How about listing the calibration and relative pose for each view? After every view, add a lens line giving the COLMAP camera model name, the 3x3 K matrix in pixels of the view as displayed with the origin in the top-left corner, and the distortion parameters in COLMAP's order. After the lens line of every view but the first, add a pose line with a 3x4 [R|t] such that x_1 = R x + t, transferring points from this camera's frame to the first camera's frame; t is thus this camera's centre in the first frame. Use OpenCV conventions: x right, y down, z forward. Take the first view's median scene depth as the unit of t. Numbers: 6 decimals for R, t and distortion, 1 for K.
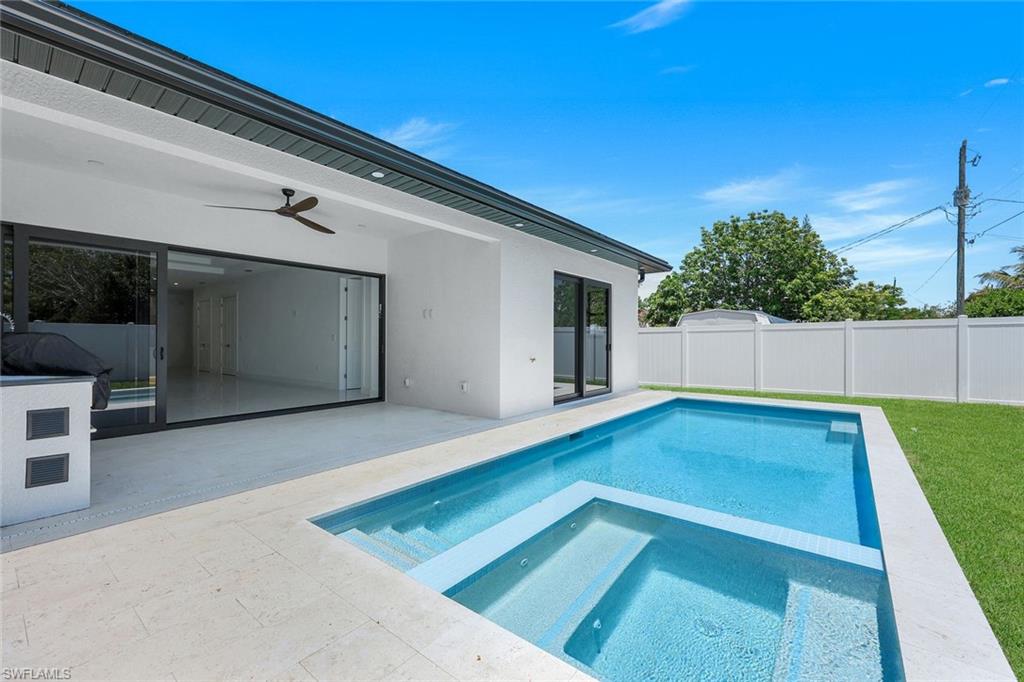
lens RADIAL K [[431.6, 0, 527.7], [0, 431.6, 337.0], [0, 0, 1]] dist [0.012115, -0.000991]
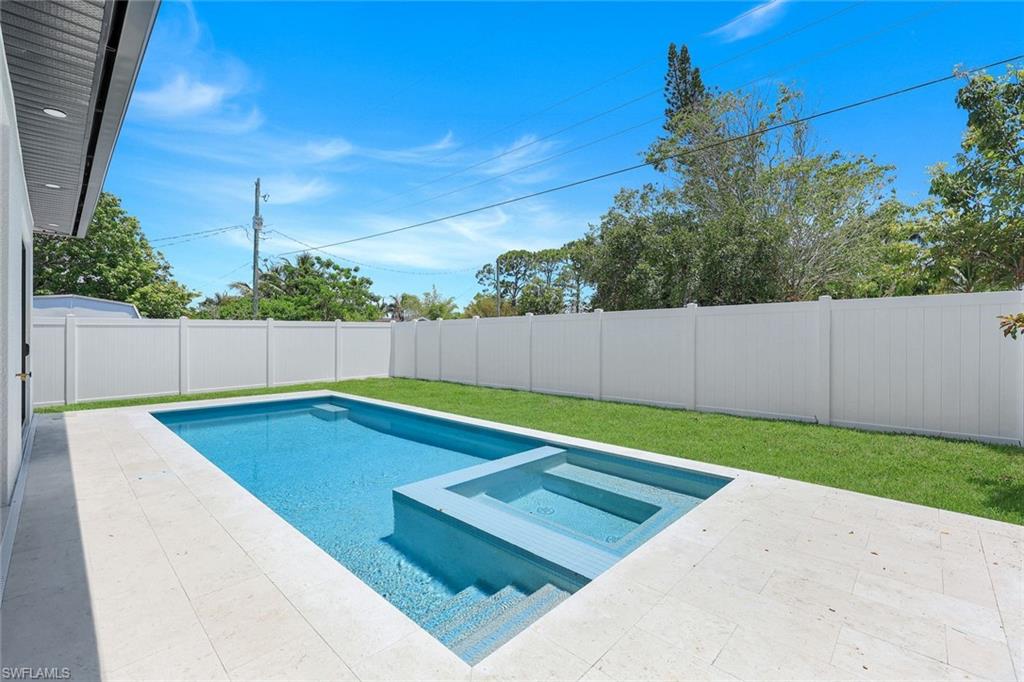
lens RADIAL K [[431.6, 0, 507.0], [0, 431.6, 339.2], [0, 0, 1]] dist [0.012115, -0.000991]
pose [[0.129618, -0.006666, 0.991542, -0.148275], [-0.005465, 0.999957, 0.007437, 0.001078], [-0.991549, -0.006382, 0.129576, 0.124373]]
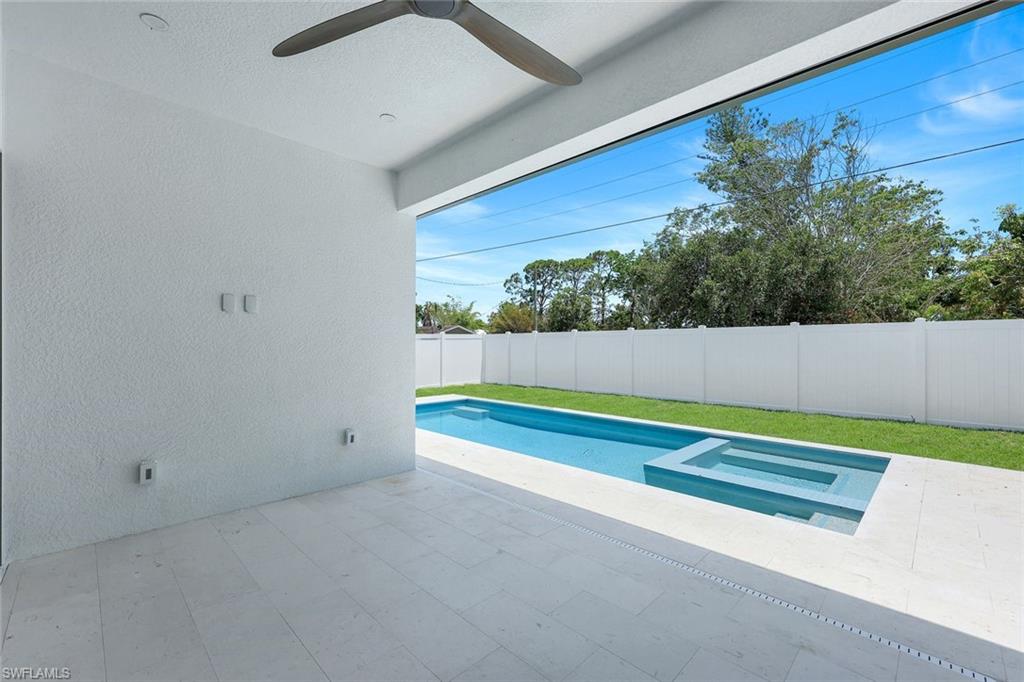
lens RADIAL K [[431.6, 0, 508.1], [0, 431.6, 344.2], [0, 0, 1]] dist [0.012115, -0.000991]
pose [[0.143503, -0.004583, 0.989639, -0.241873], [-0.006107, 0.999966, 0.005517, -0.005797], [-0.989631, -0.006835, 0.143470, 0.243512]]
